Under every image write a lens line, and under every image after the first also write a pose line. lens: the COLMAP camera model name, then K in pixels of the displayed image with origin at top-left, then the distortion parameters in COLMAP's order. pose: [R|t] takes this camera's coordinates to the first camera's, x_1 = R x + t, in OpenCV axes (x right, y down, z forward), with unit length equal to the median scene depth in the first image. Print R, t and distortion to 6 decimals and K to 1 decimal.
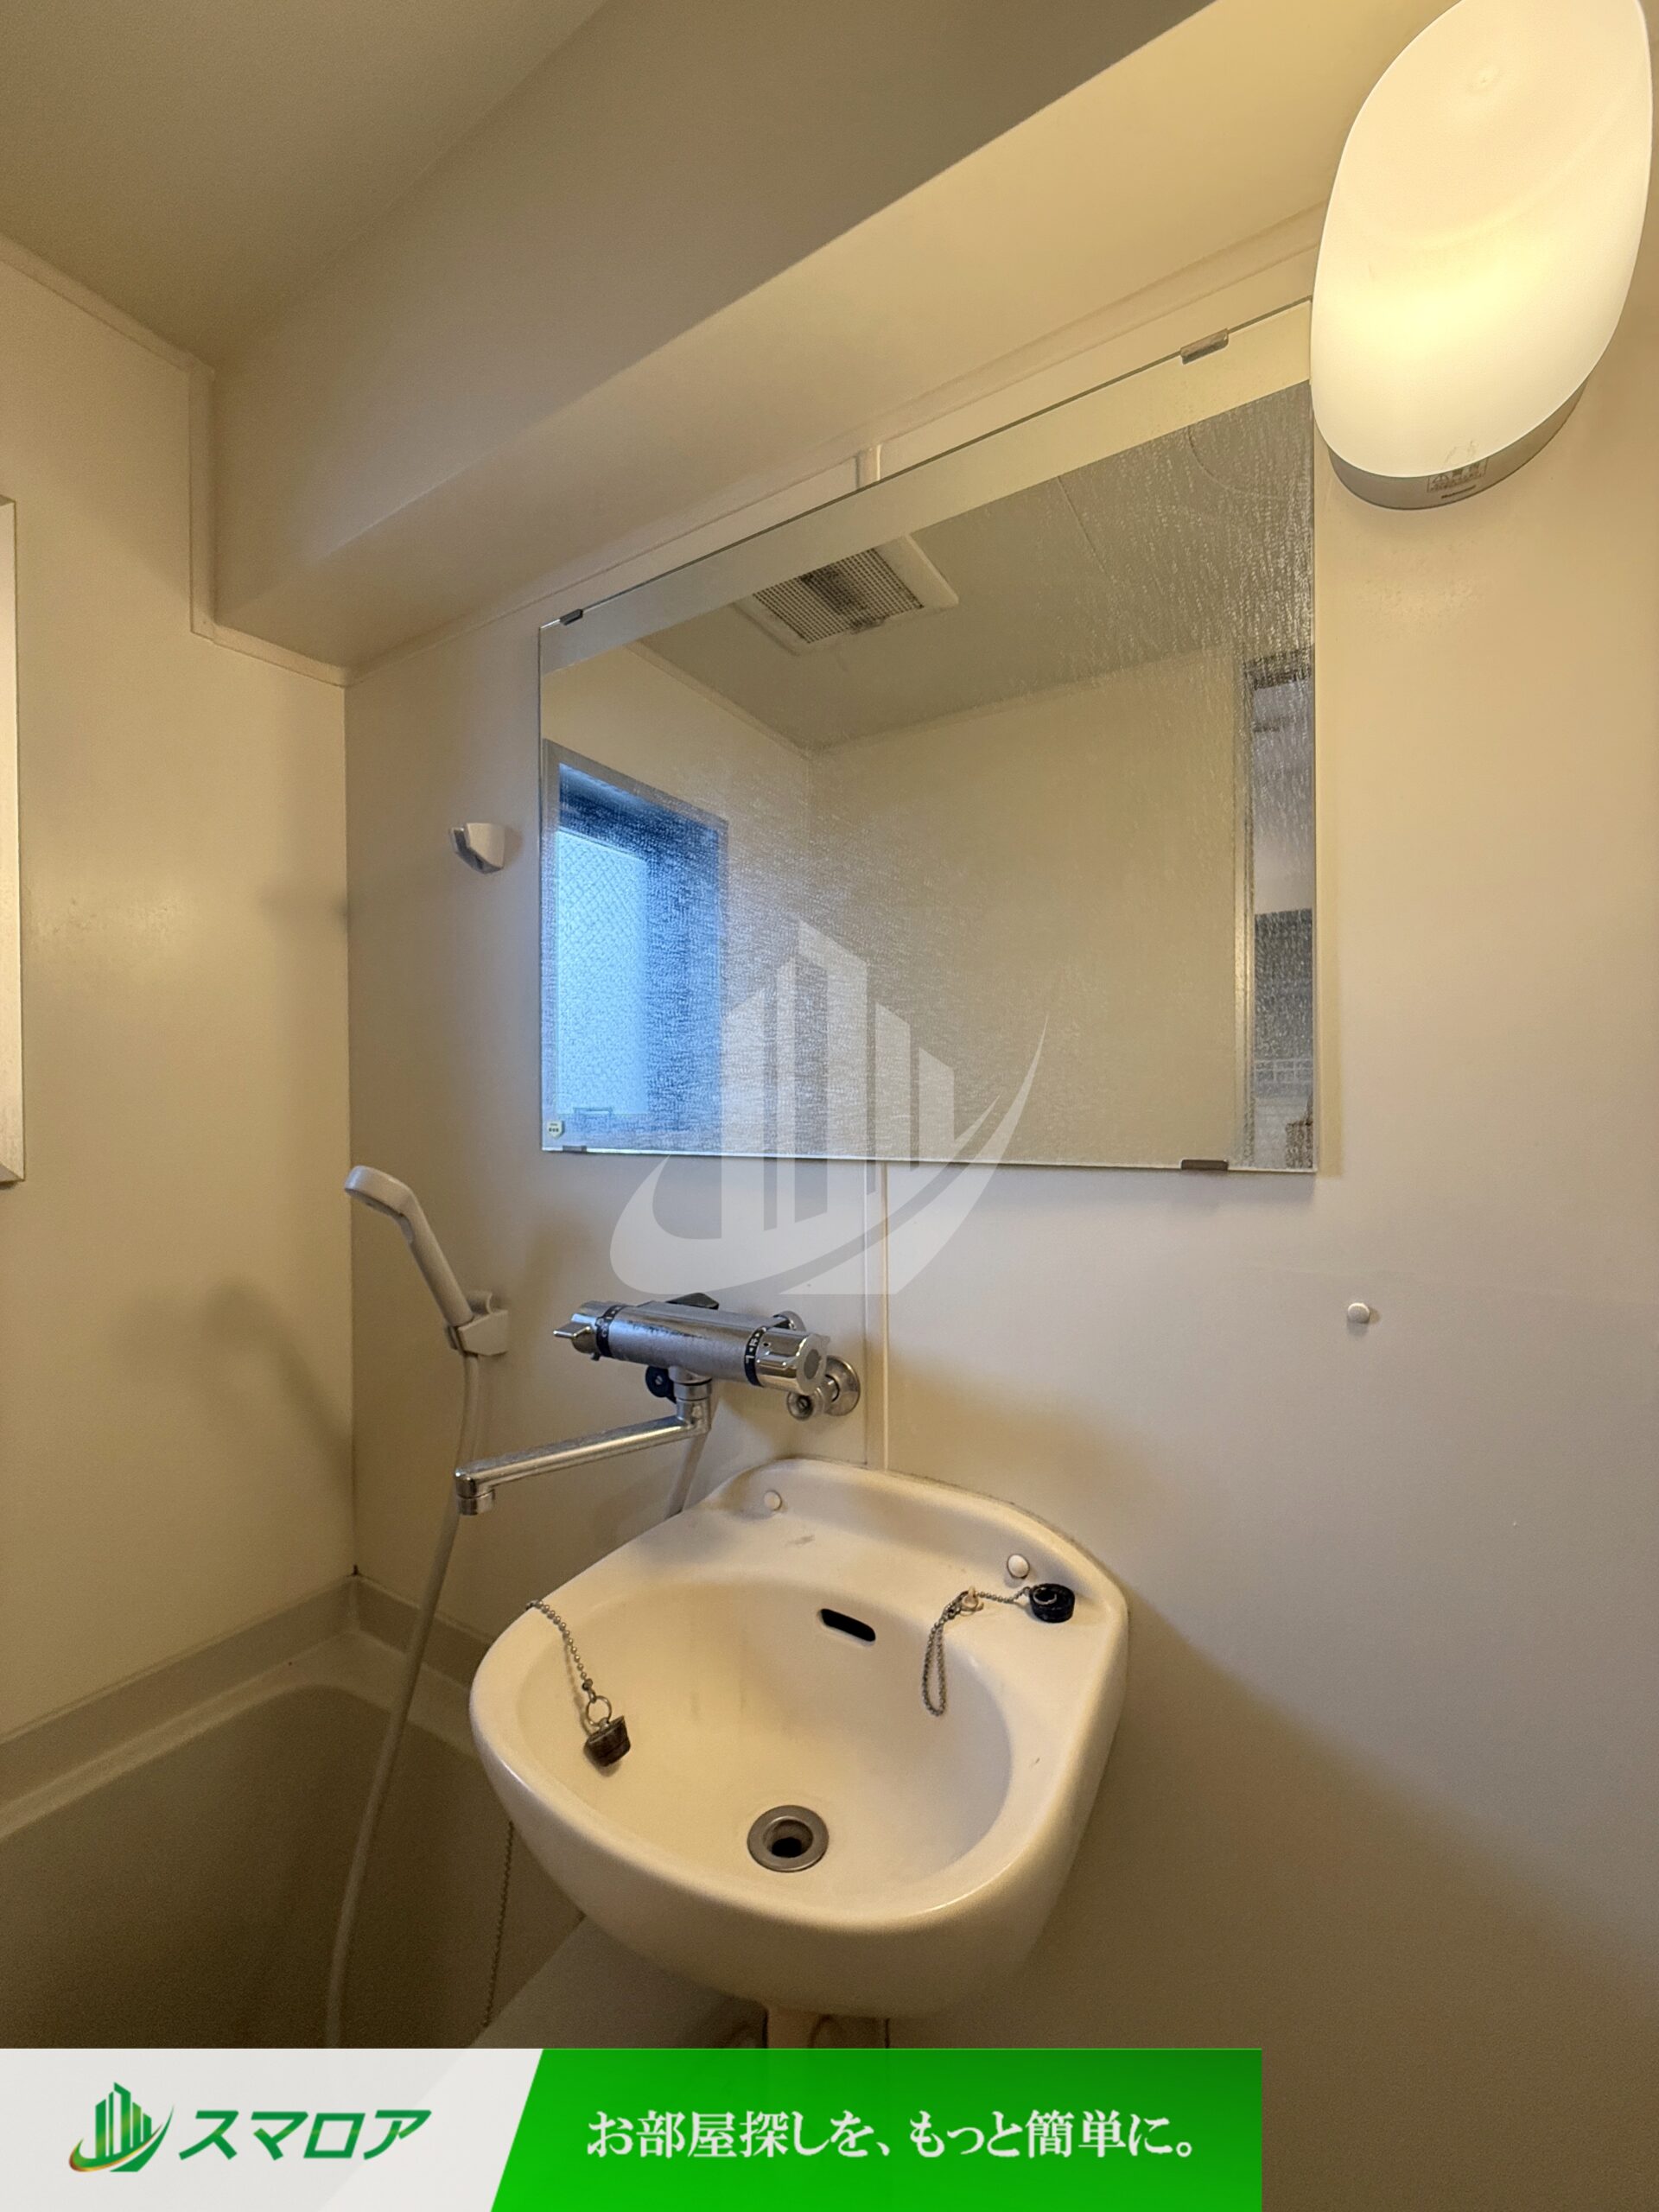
lens RADIAL K [[880.8, 0, 828.8], [0, 880.8, 1109.3], [0, 0, 1]] dist [-0.000617, -0.000005]
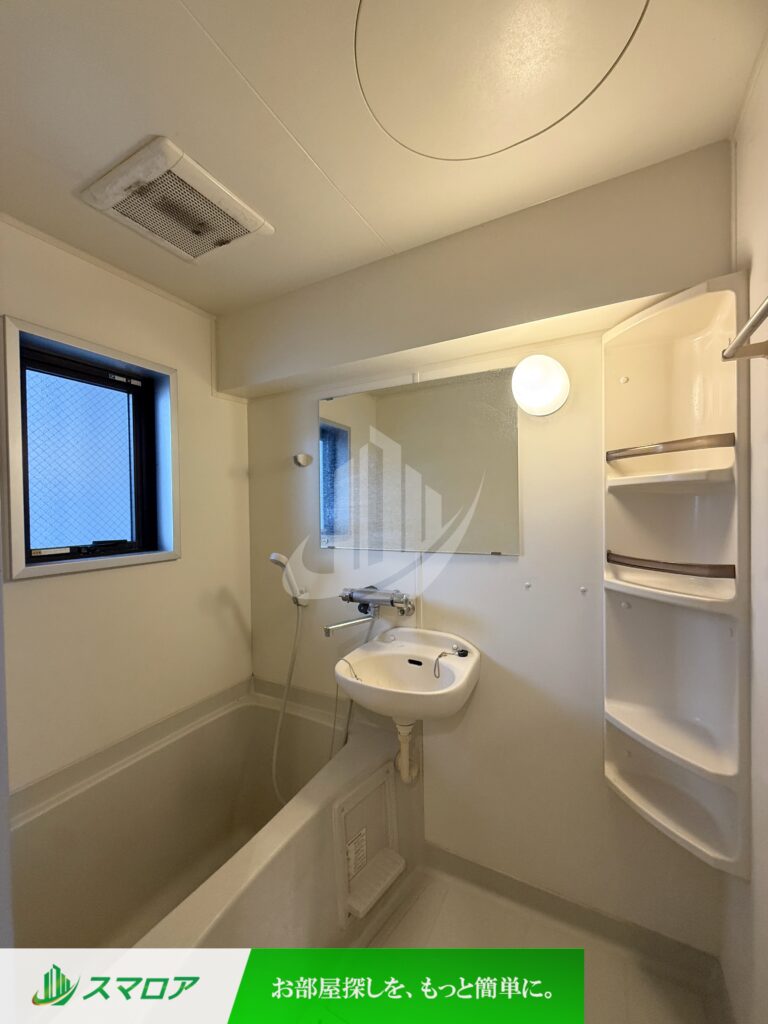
lens RADIAL K [[407.7, 0, 380.8], [0, 407.7, 514.8], [0, 0, 1]] dist [-0.000617, -0.000005]
pose [[0.998708, -0.007577, 0.050257, -0.205492], [0.007174, 0.999941, 0.008189, -0.120730], [-0.050317, -0.007818, 0.998703, -0.815692]]
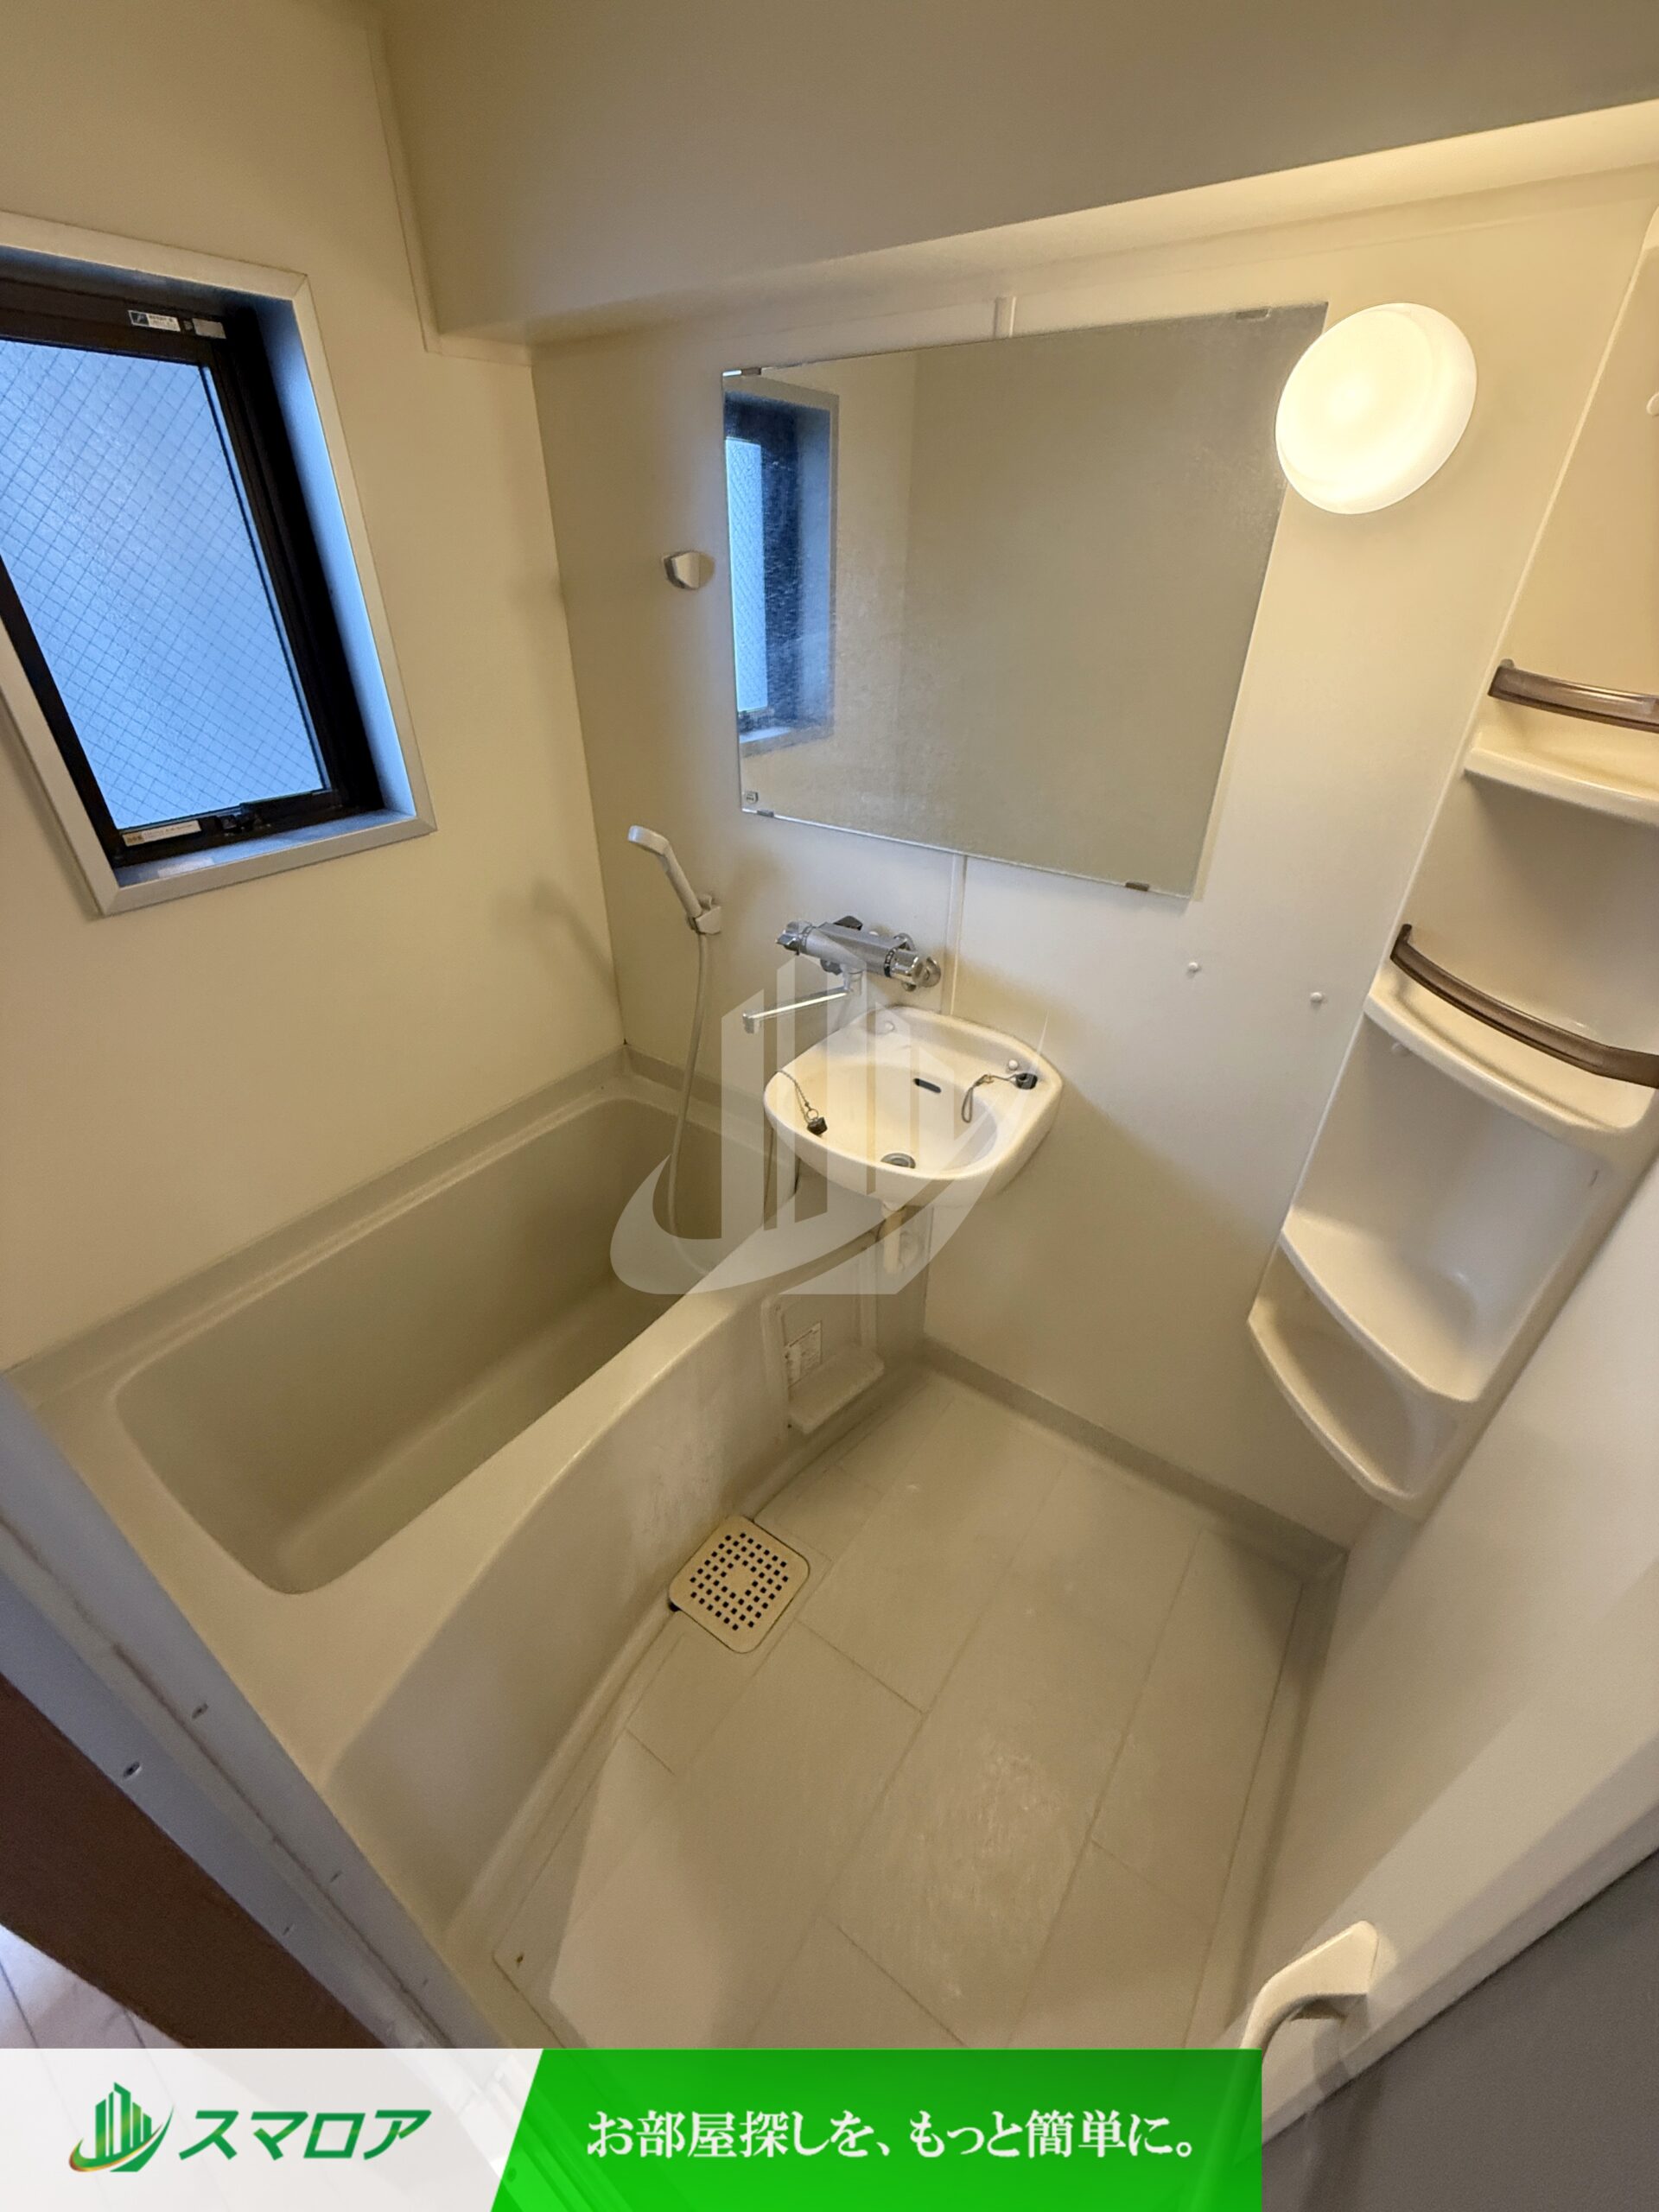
lens RADIAL K [[880.8, 0, 823.4], [0, 880.8, 1100.1], [0, 0, 1]] dist [-0.000617, -0.000005]
pose [[0.997508, 0.044289, -0.054926, -0.094365], [-0.008253, 0.846351, 0.532561, -0.430326], [0.070073, -0.530781, 0.844607, -0.693741]]
